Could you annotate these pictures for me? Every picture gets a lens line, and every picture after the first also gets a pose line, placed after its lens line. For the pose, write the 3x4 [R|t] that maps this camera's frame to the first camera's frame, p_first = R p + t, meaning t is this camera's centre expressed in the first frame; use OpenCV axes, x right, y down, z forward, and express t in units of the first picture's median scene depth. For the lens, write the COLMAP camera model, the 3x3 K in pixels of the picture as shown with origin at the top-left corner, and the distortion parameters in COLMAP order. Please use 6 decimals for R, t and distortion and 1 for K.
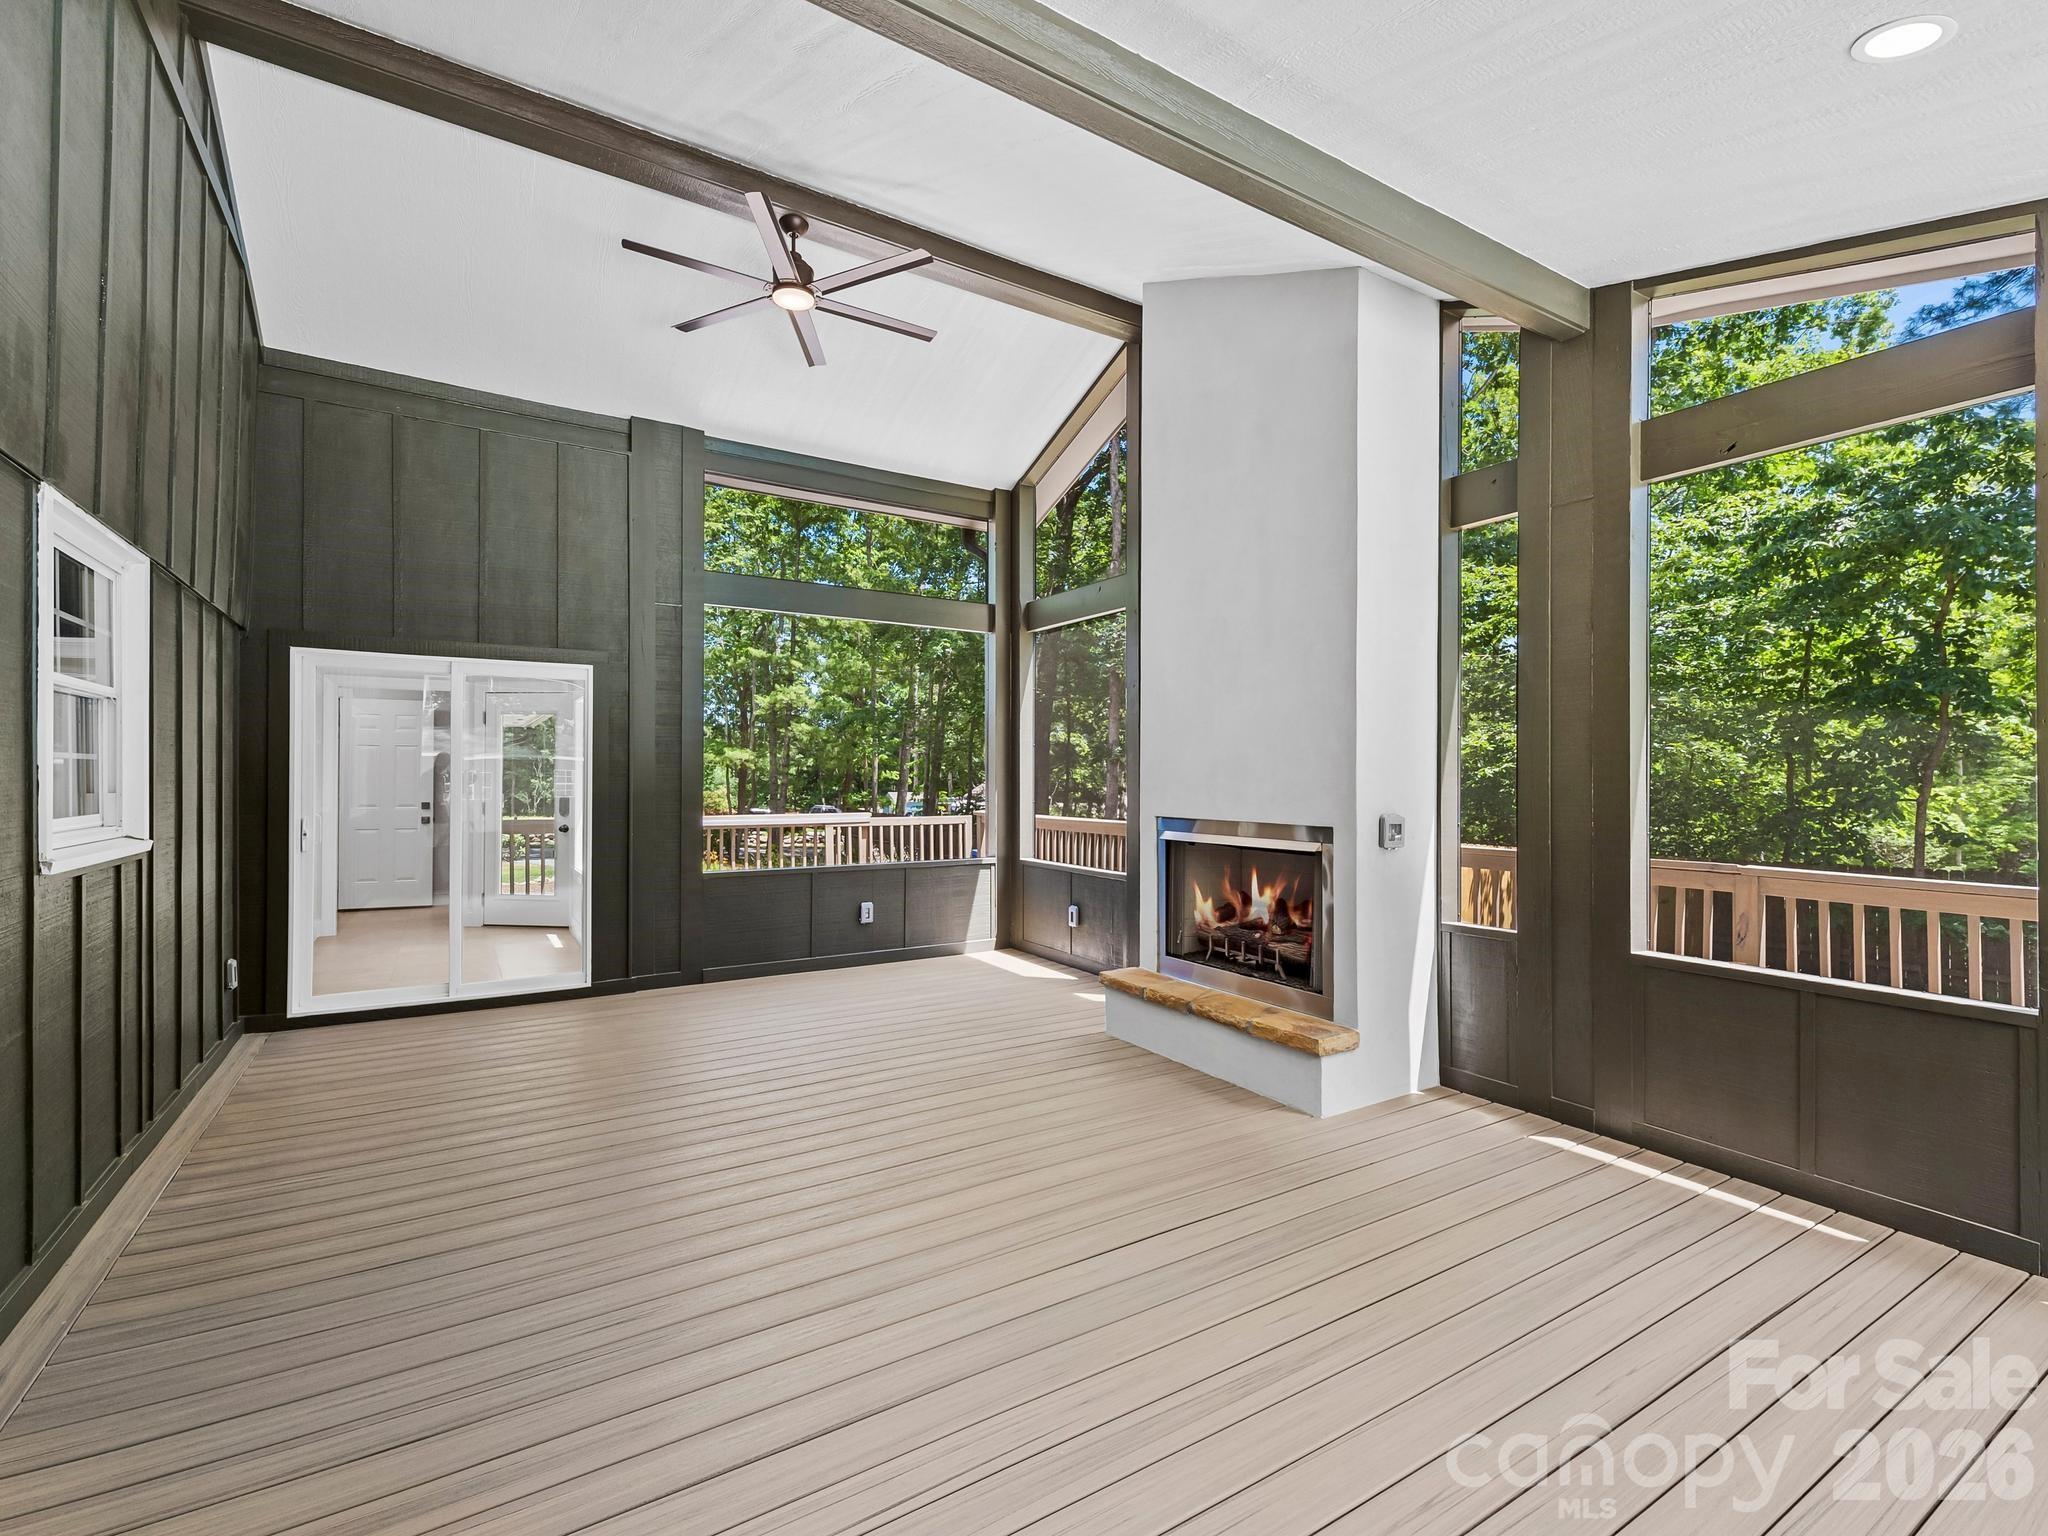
lens RADIAL K [[934.6, 0, 1015.3], [0, 934.6, 762.7], [0, 0, 1]] dist [0.012171, -0.003178]
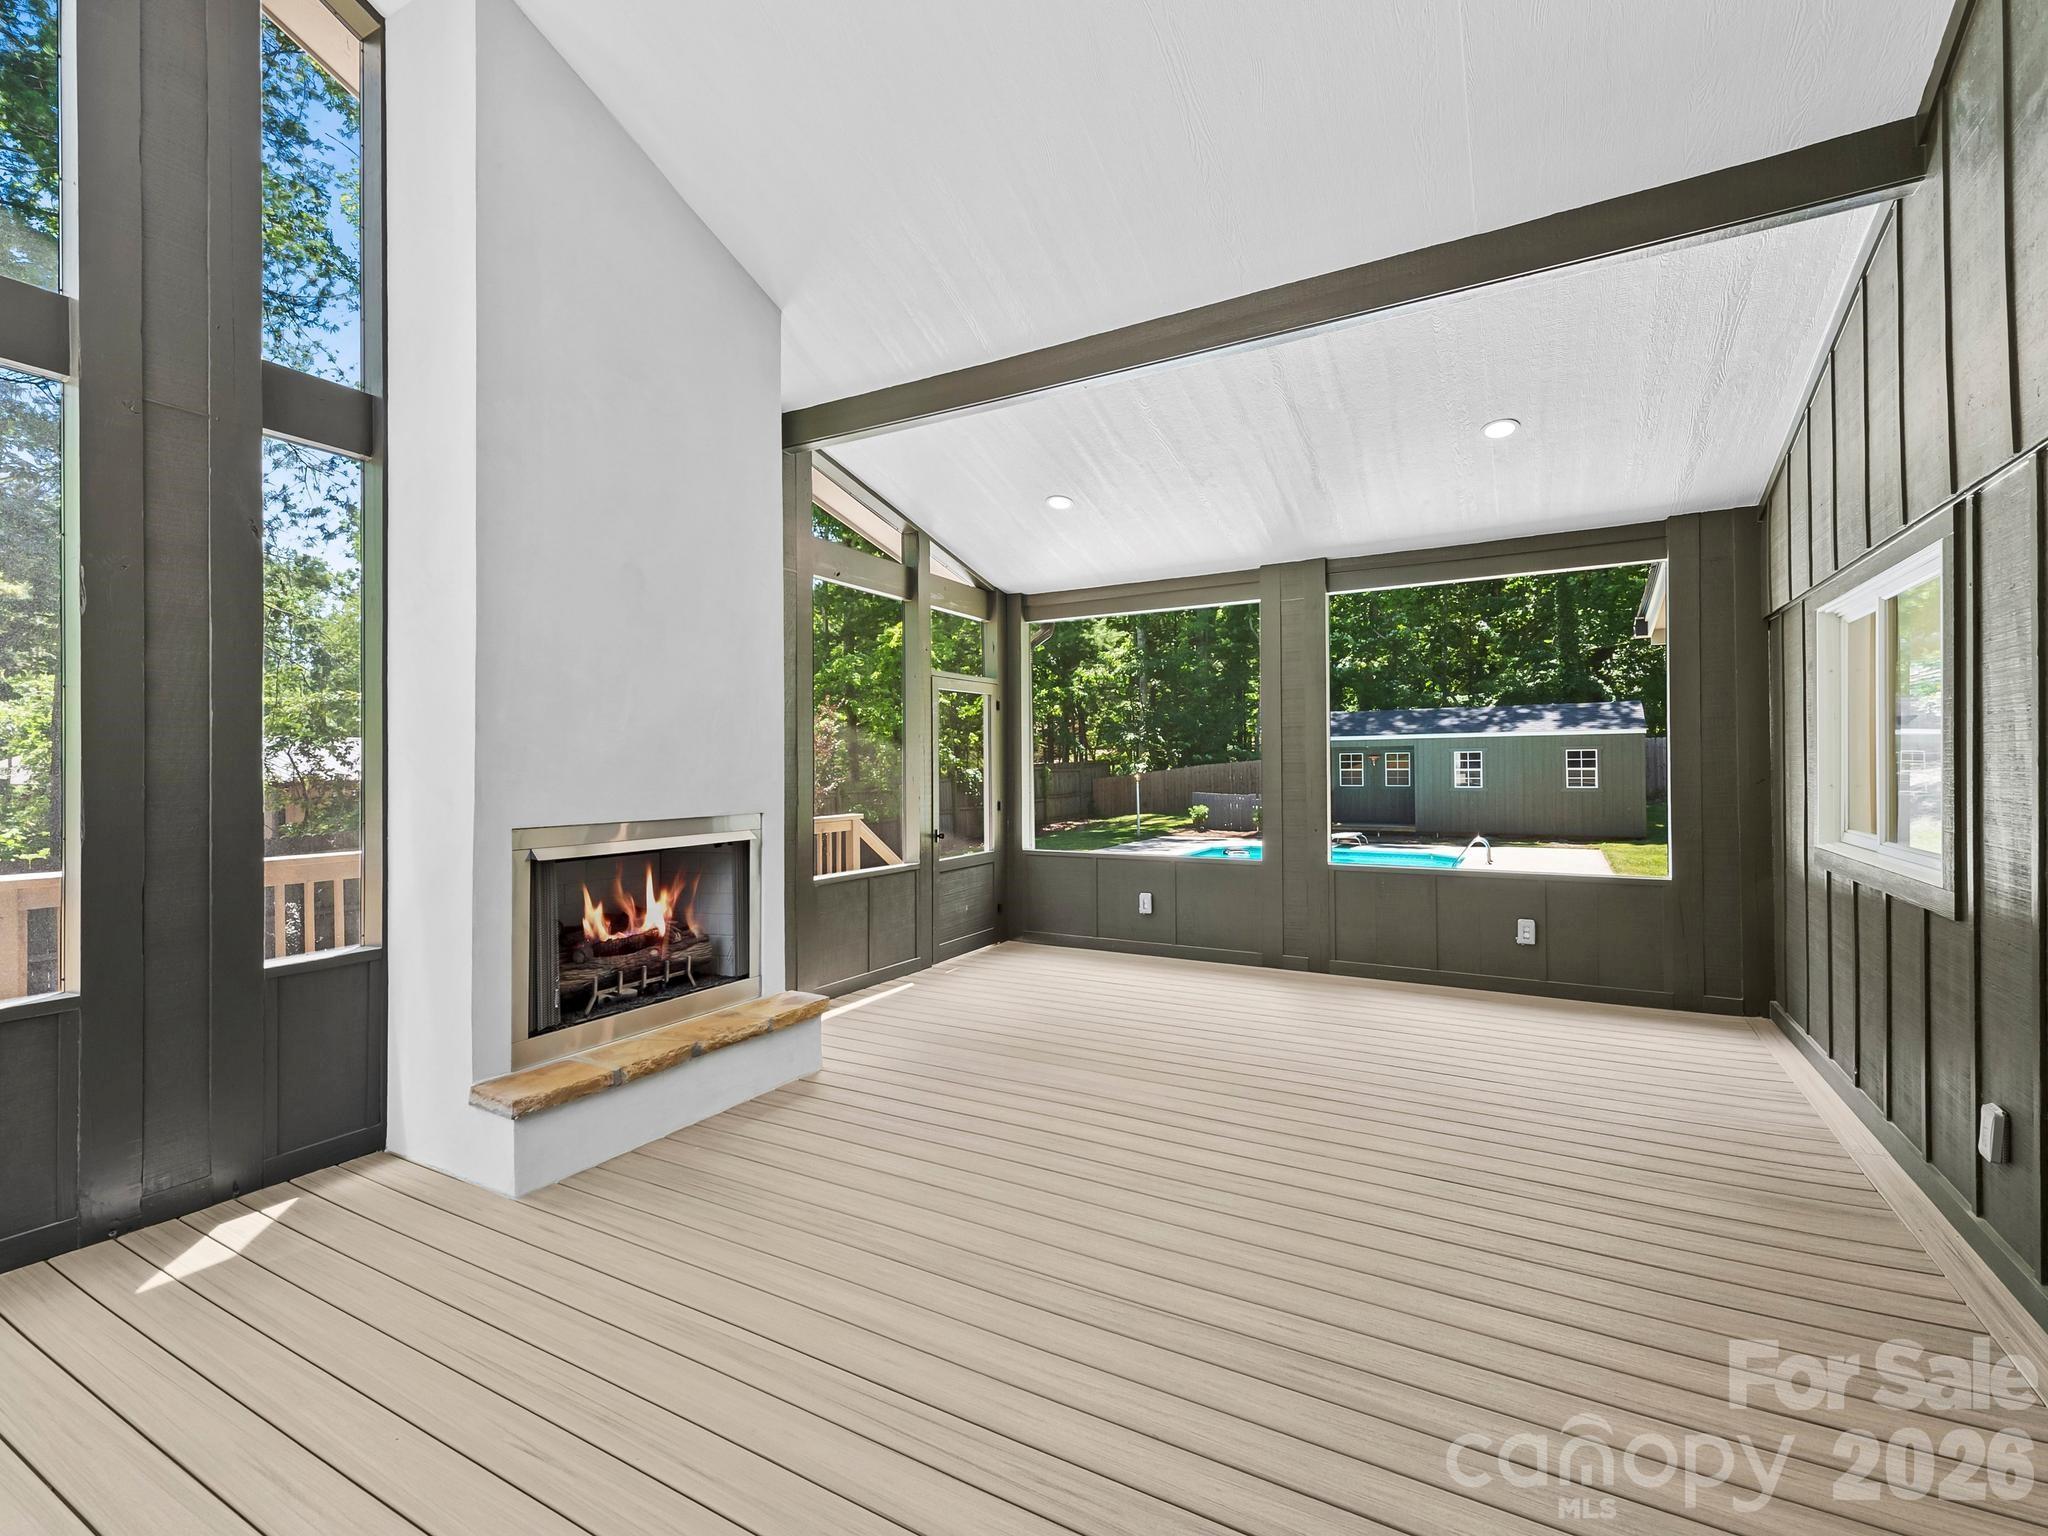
lens RADIAL K [[934.6, 0, 1021.1], [0, 934.6, 767.4], [0, 0, 1]] dist [0.012171, -0.003178]
pose [[-0.492458, 0.003675, 0.870328, -0.668255], [-0.000178, 0.999991, -0.004323, 0.022048], [-0.870336, -0.002284, -0.492453, 1.176118]]
